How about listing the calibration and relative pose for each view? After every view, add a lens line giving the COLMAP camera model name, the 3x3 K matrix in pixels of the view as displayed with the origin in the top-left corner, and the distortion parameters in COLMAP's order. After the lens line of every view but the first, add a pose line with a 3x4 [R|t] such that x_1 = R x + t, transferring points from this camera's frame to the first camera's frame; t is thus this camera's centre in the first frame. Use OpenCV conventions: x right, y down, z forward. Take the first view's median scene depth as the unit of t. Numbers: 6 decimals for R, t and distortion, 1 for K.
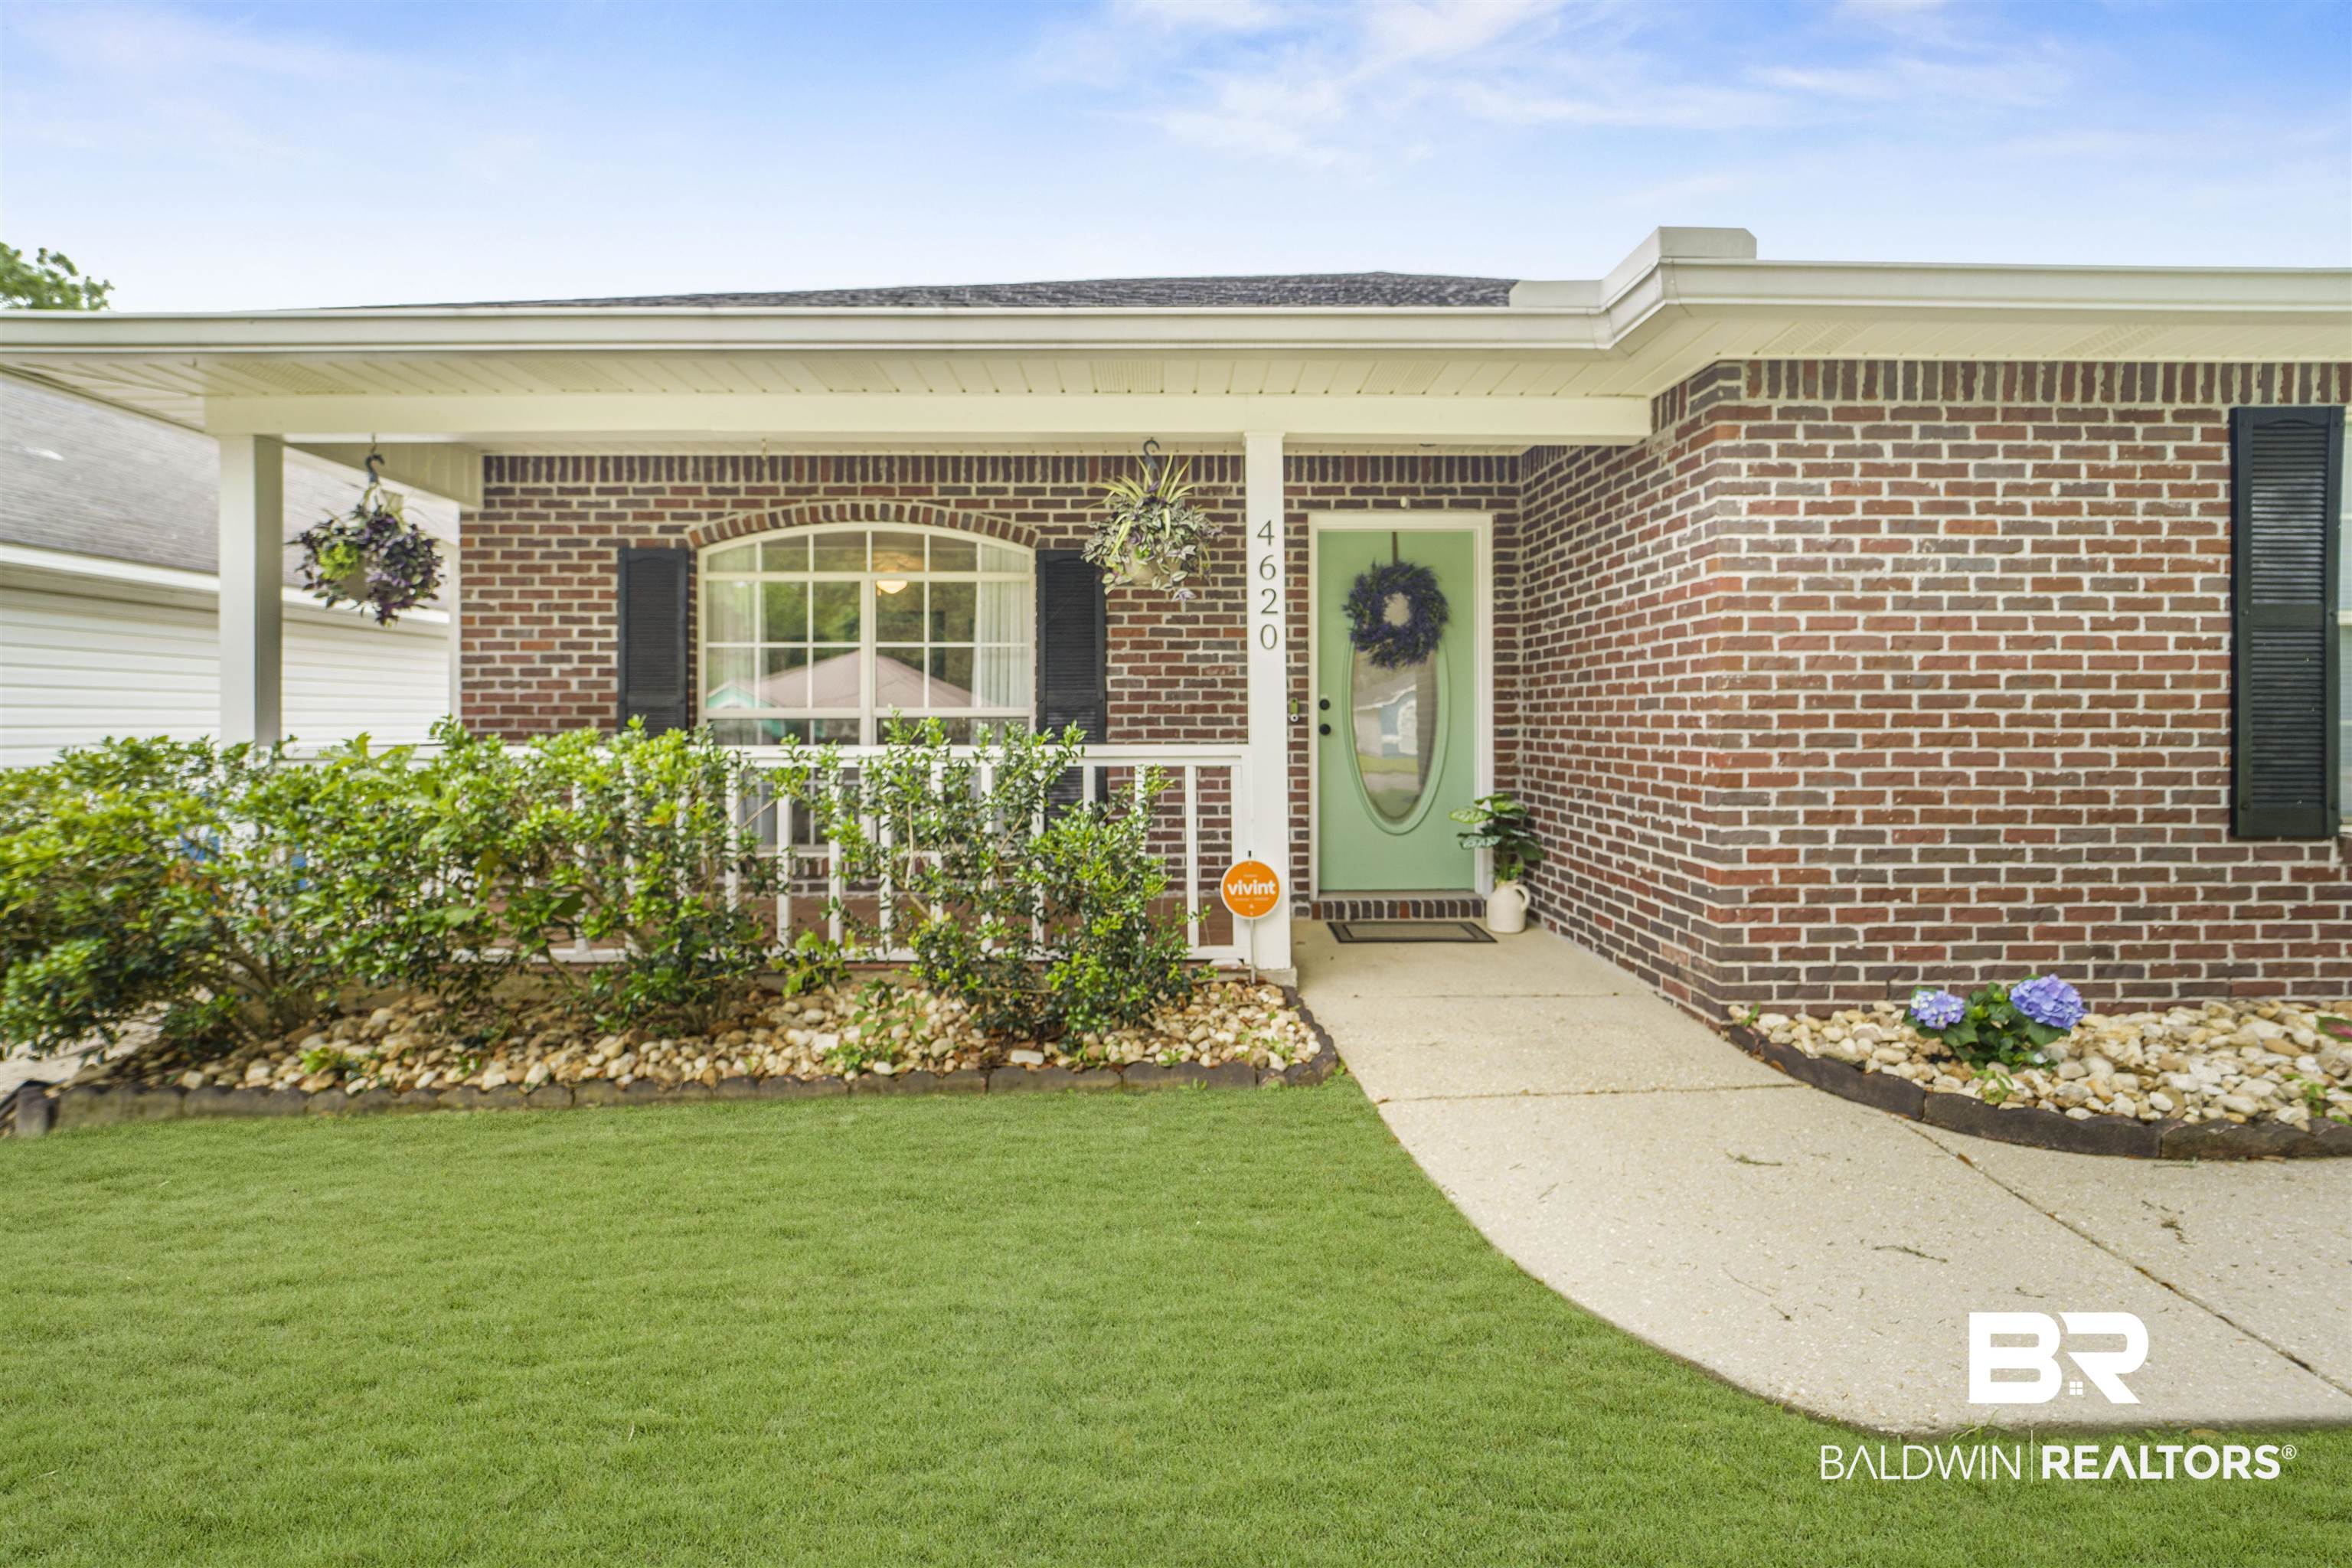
lens RADIAL K [[953.2, 0, 1178.3], [0, 953.2, 764.3], [0, 0, 1]] dist [-0.001023, -0.000399]
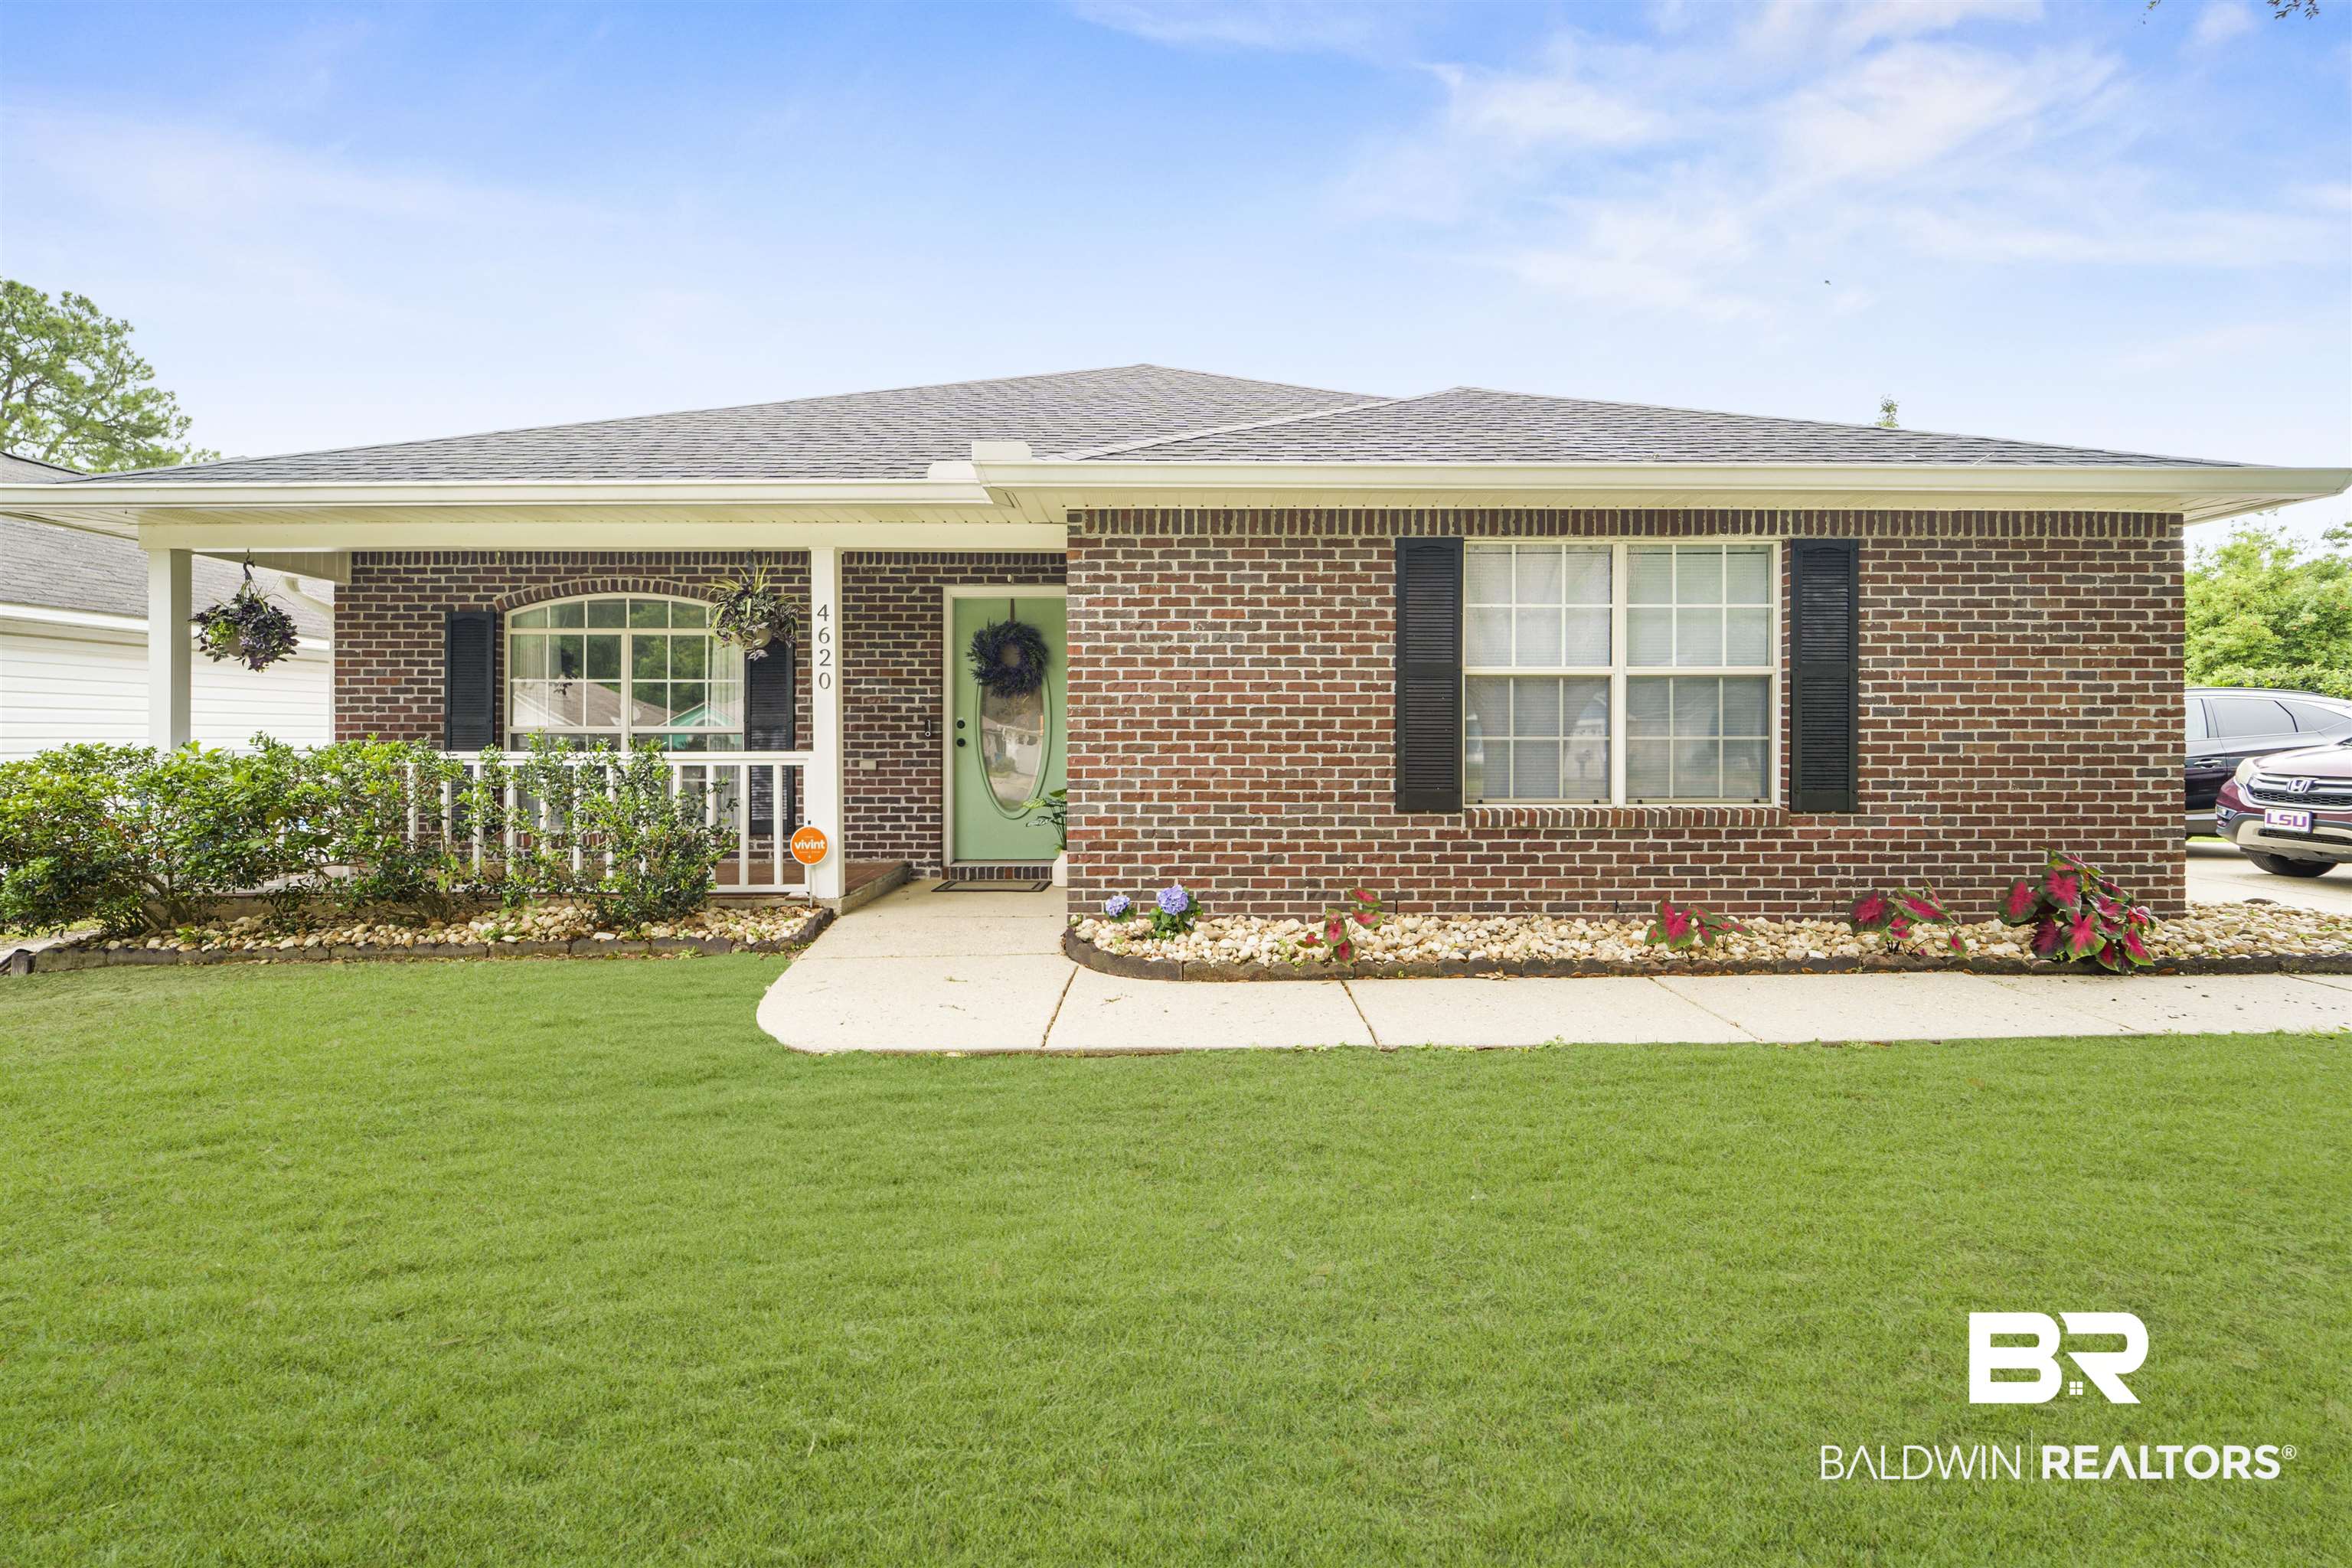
lens RADIAL K [[968.8, 0, 1187.0], [0, 968.8, 775.1], [0, 0, 1]] dist [-0.000116, -0.000467]
pose [[0.999873, 0.002675, -0.015709, 0.788062], [-0.002781, 0.999973, -0.006752, 0.029779], [0.015690, 0.006795, 0.999854, -0.607833]]
